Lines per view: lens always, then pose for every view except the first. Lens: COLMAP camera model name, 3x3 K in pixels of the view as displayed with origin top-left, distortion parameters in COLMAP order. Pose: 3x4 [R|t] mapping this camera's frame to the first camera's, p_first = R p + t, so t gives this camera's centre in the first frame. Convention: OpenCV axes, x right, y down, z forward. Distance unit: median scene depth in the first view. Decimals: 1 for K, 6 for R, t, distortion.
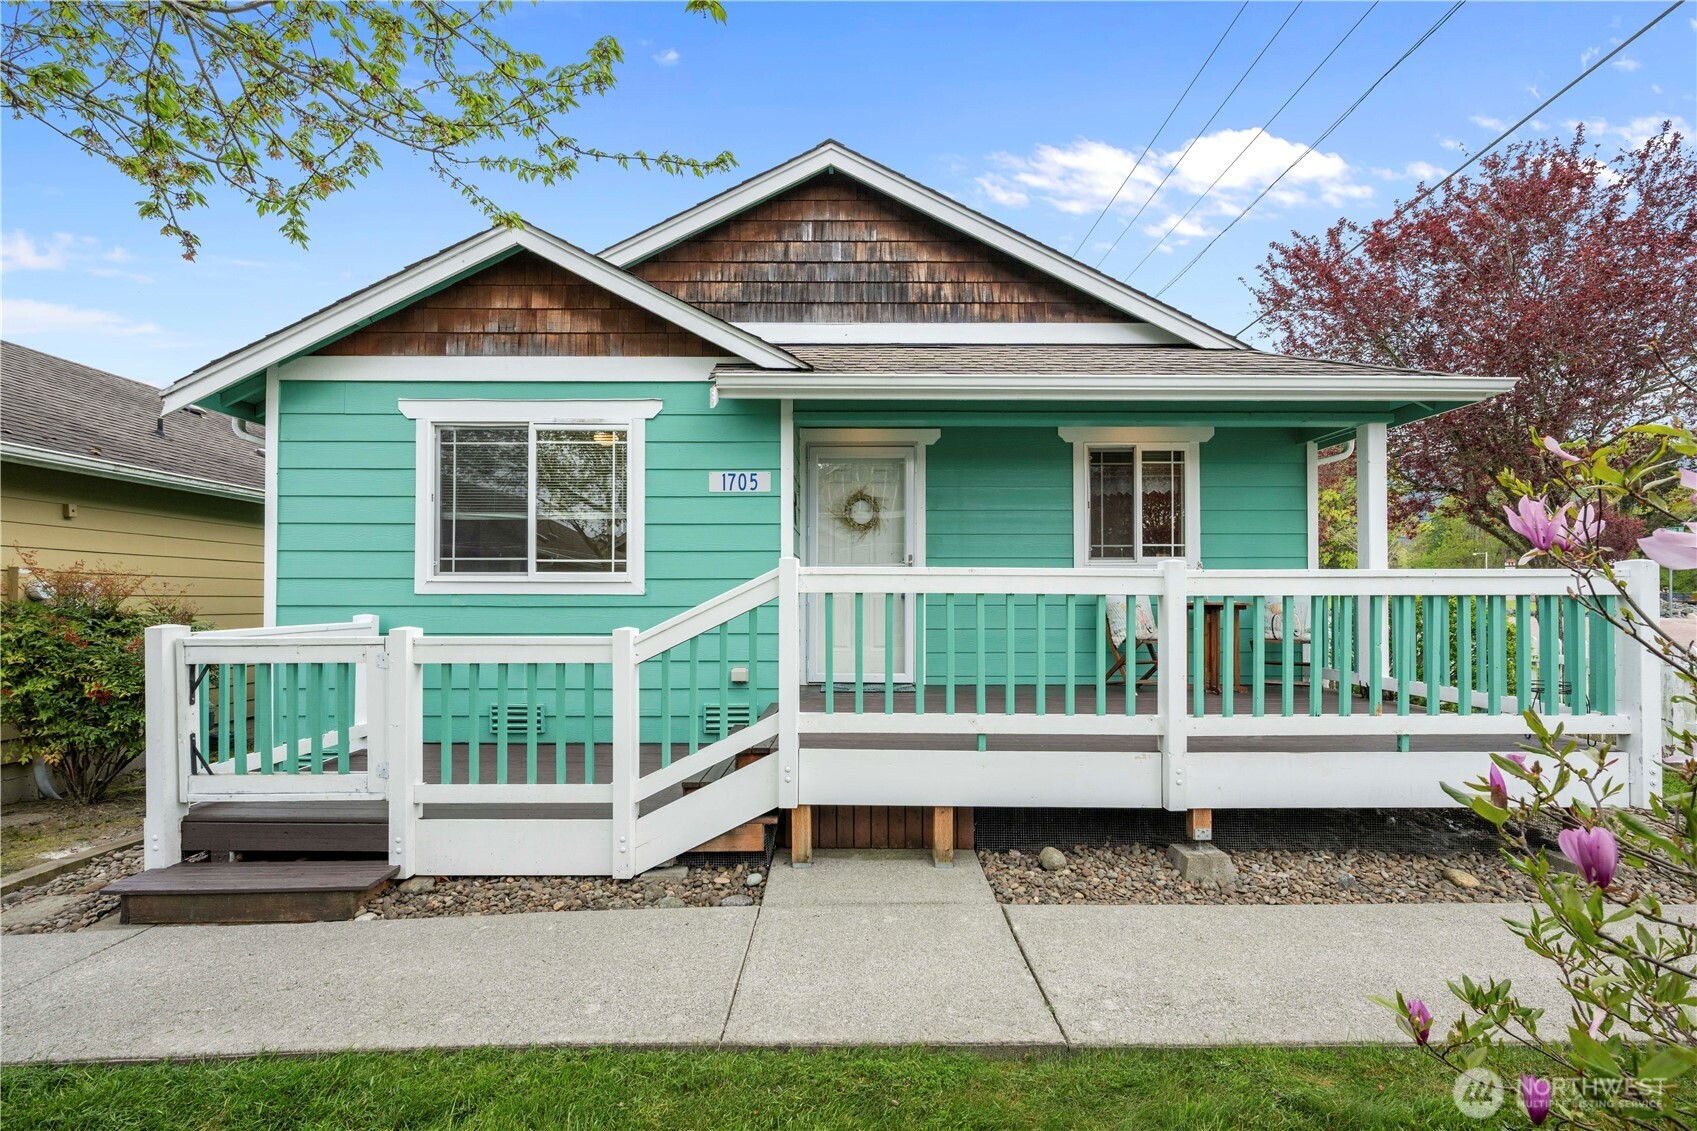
lens RADIAL K [[782.5, 0, 849.2], [0, 782.5, 591.5], [0, 0, 1]] dist [-0.001112, -0.000128]
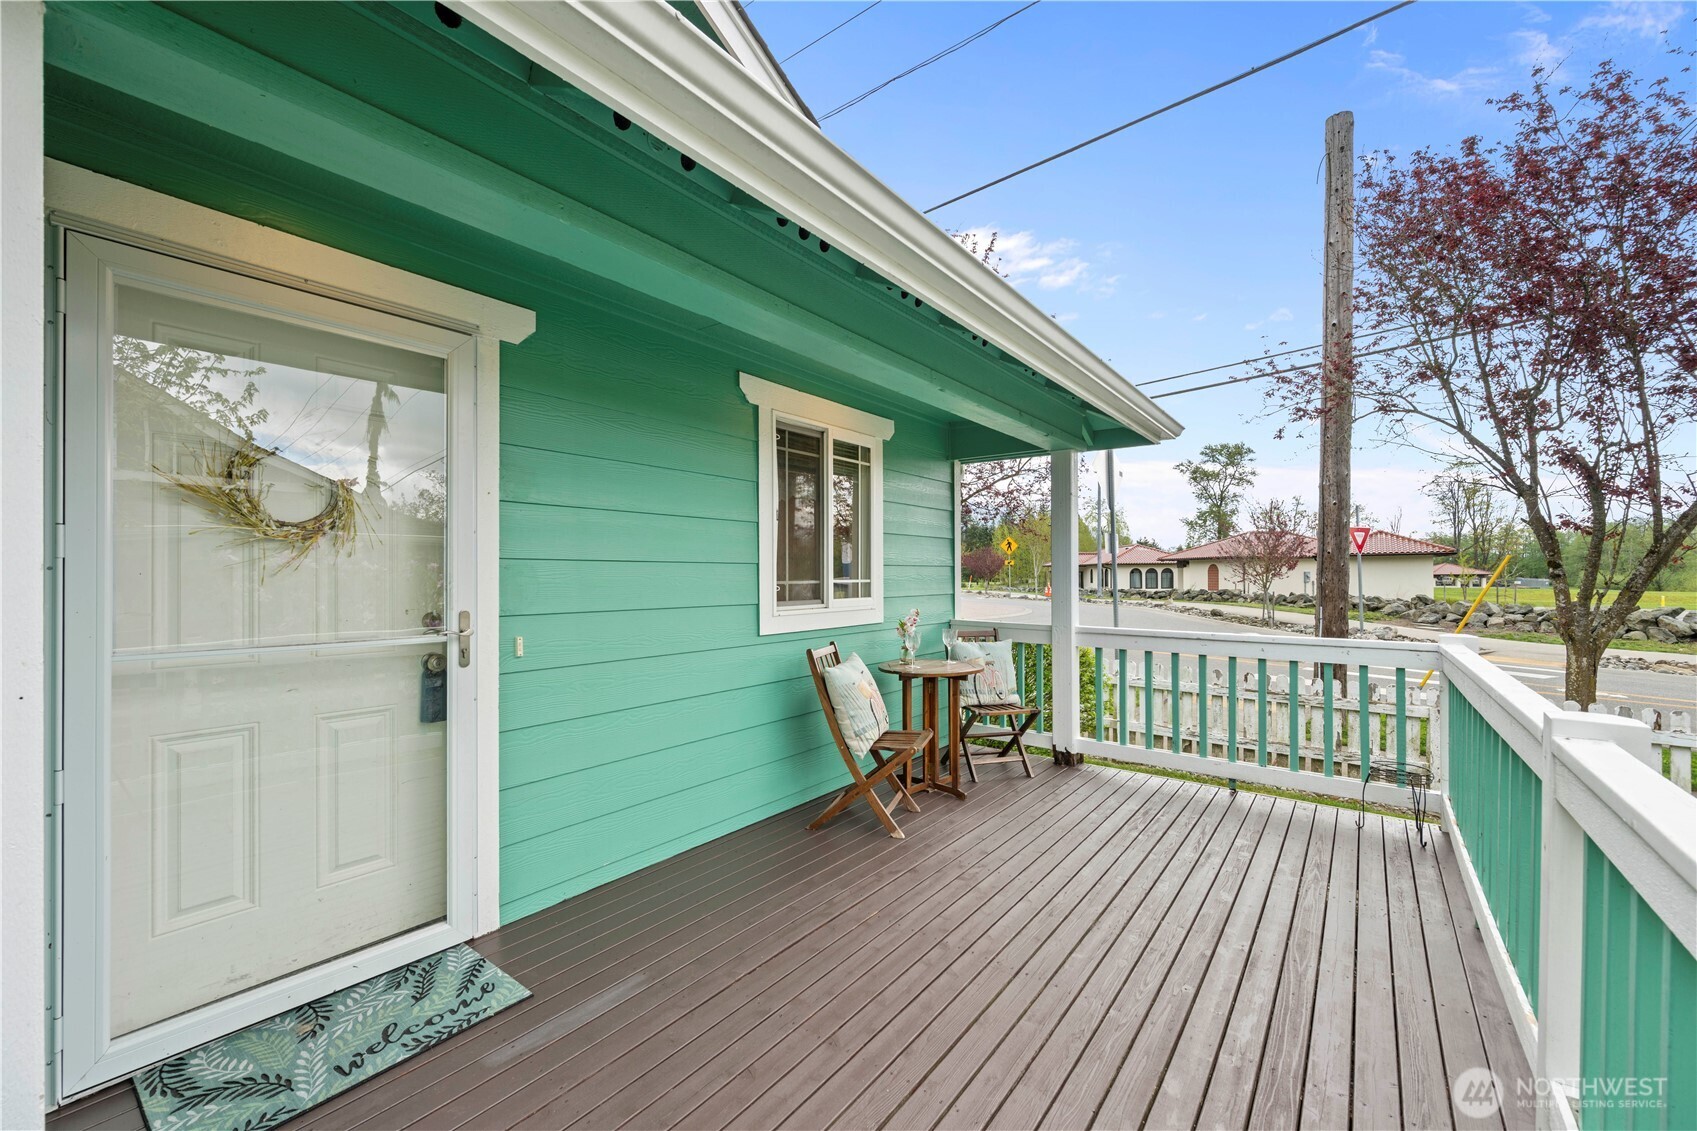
lens RADIAL K [[670.5, 0, 842.0], [0, 670.5, 579.1], [0, 0, 1]] dist [-0.002761, -0.000325]
pose [[0.618611, -0.003262, 0.785691, -0.067511], [-0.002249, 0.999980, 0.005922, -0.064398], [-0.785694, -0.005430, 0.618591, 0.640363]]
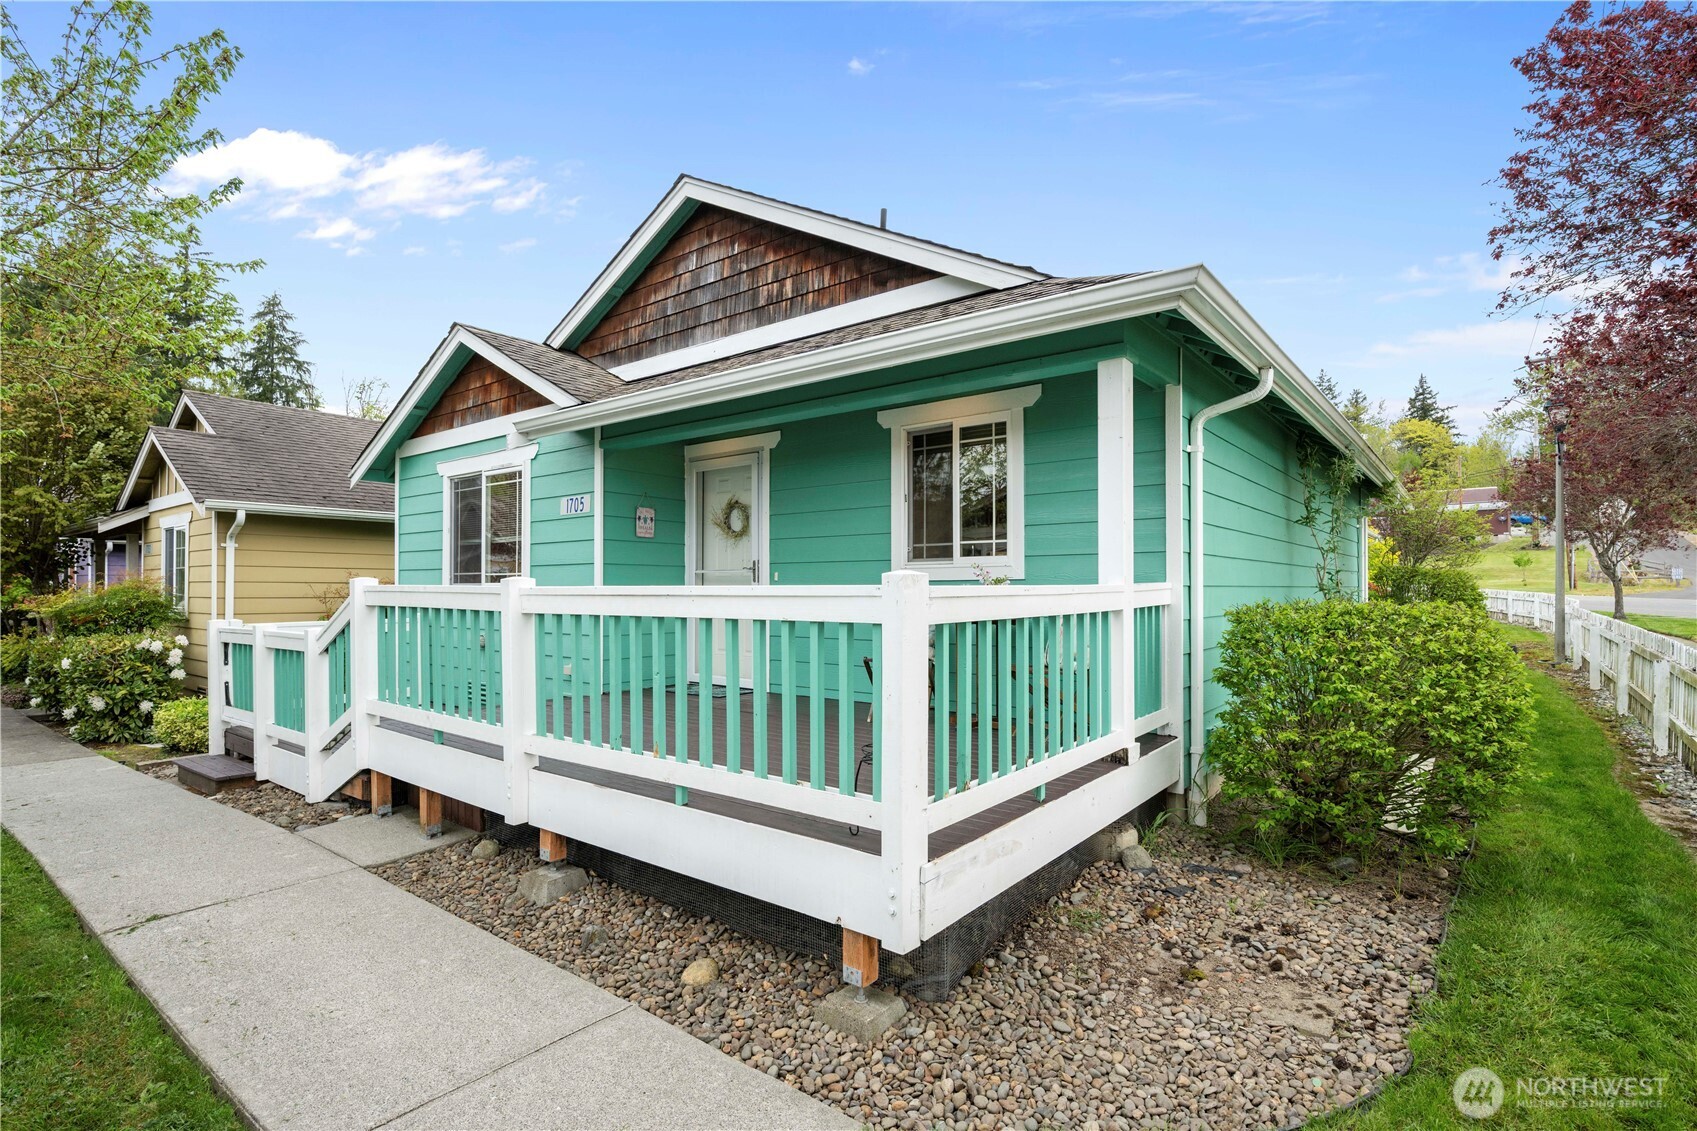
lens RADIAL K [[818.5, 0, 847.3], [0, 818.5, 585.9], [0, 0, 1]] dist [-0.001231, 0.000004]
pose [[0.783391, -0.003147, -0.621521, 0.815029], [0.005892, 0.999980, 0.002364, -0.016627], [0.621501, -0.005514, 0.783394, 0.252476]]
